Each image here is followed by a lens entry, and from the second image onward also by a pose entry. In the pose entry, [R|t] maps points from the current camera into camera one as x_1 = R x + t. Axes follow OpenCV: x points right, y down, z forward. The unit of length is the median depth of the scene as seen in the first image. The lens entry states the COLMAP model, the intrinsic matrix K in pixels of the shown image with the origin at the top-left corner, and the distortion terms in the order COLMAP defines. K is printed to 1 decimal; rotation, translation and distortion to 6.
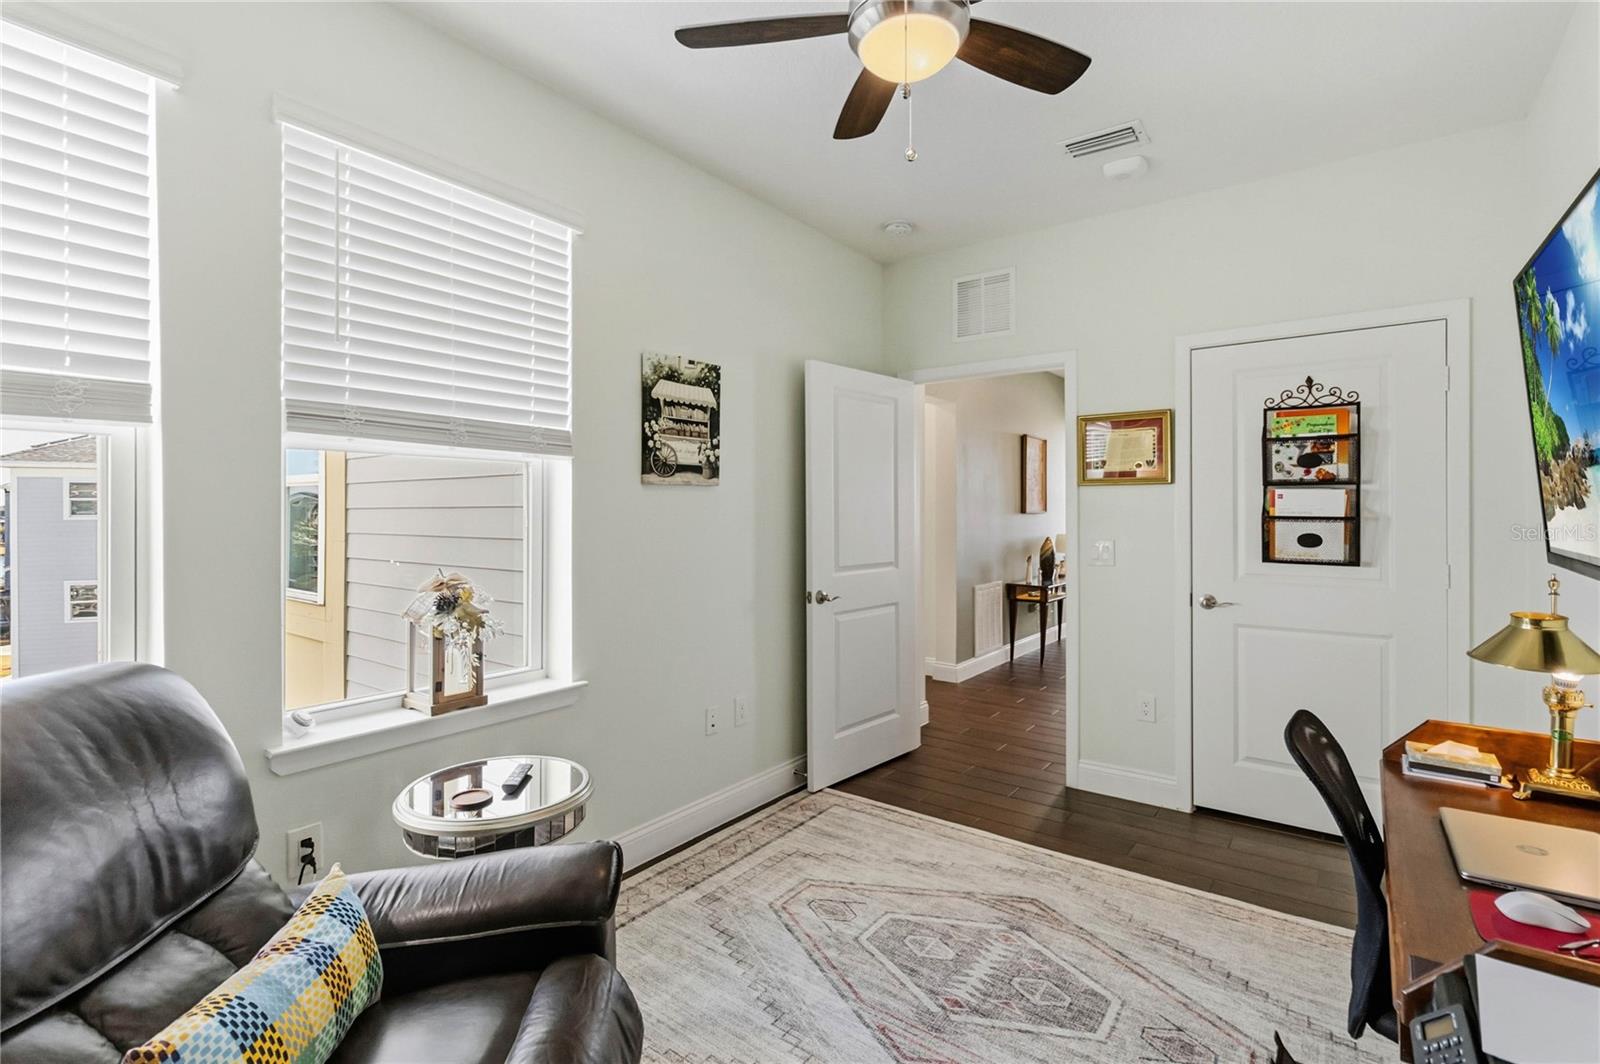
lens RADIAL K [[732.9, 0, 802.4], [0, 732.9, 520.5], [0, 0, 1]] dist [0.001581, 0.000822]
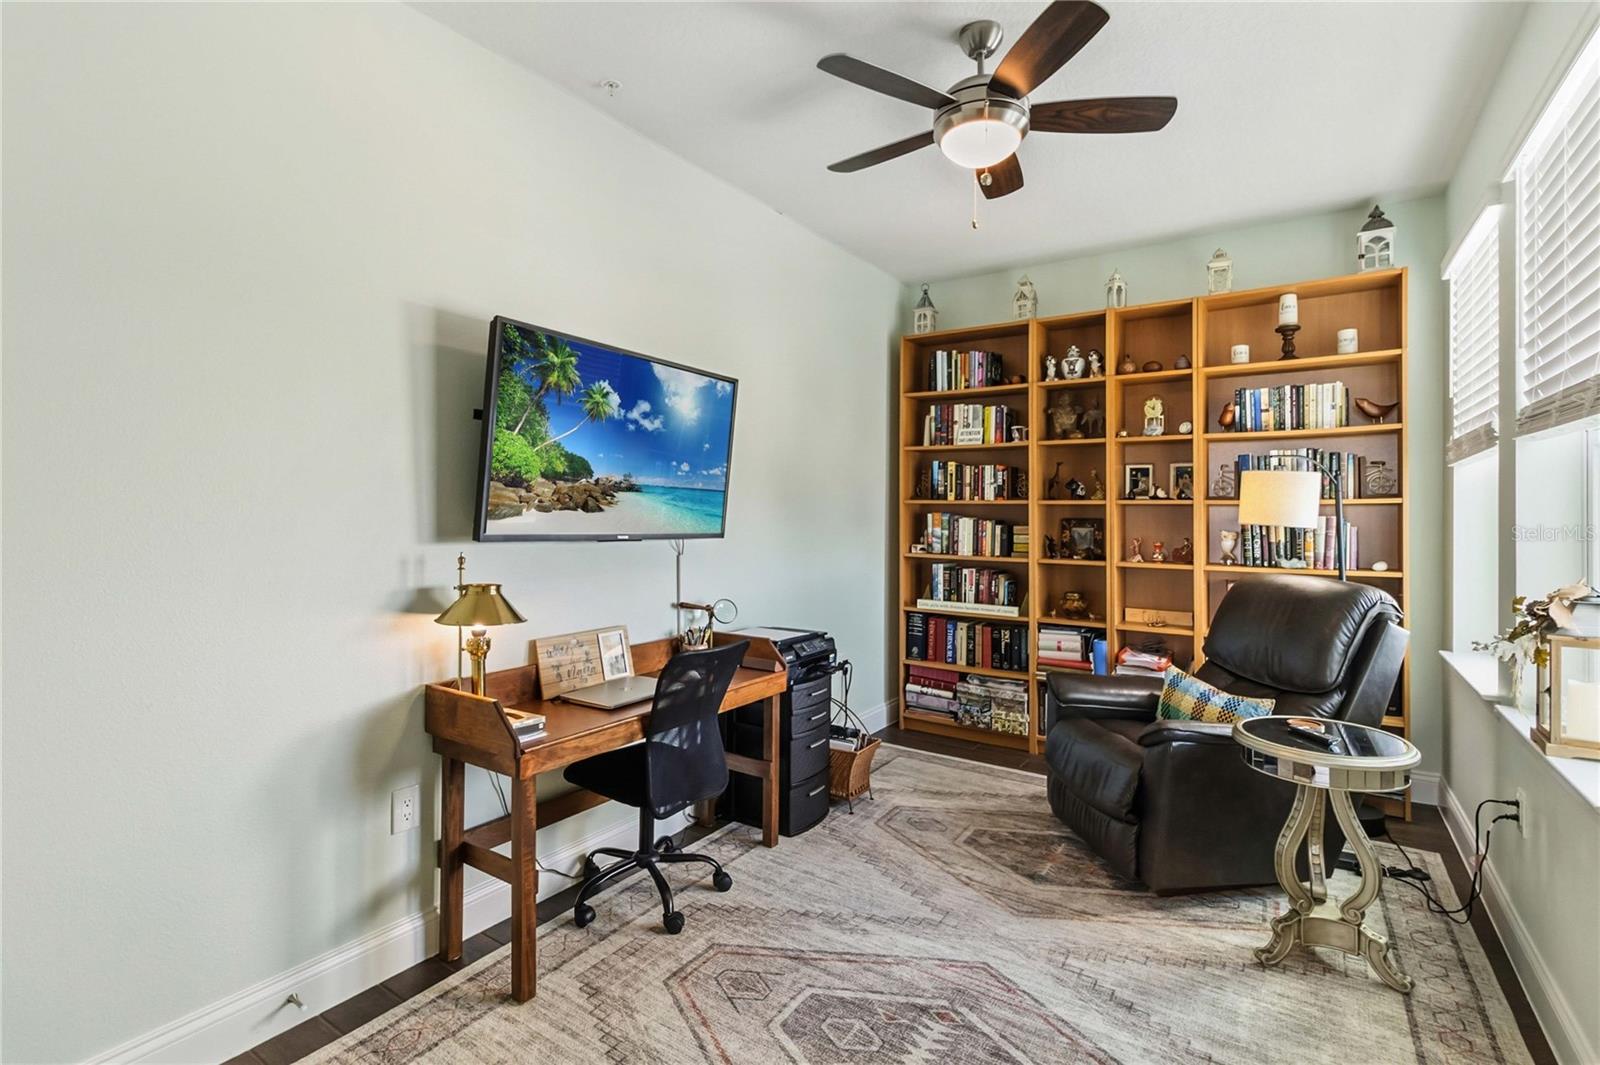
lens RADIAL K [[732.9, 0, 798.8], [0, 732.9, 520.8], [0, 0, 1]] dist [0.001581, 0.000822]
pose [[-0.998758, -0.006441, -0.049410, 0.444542], [-0.006961, 0.999922, 0.010361, 0.000766], [0.049339, 0.010692, -0.998725, 1.921727]]
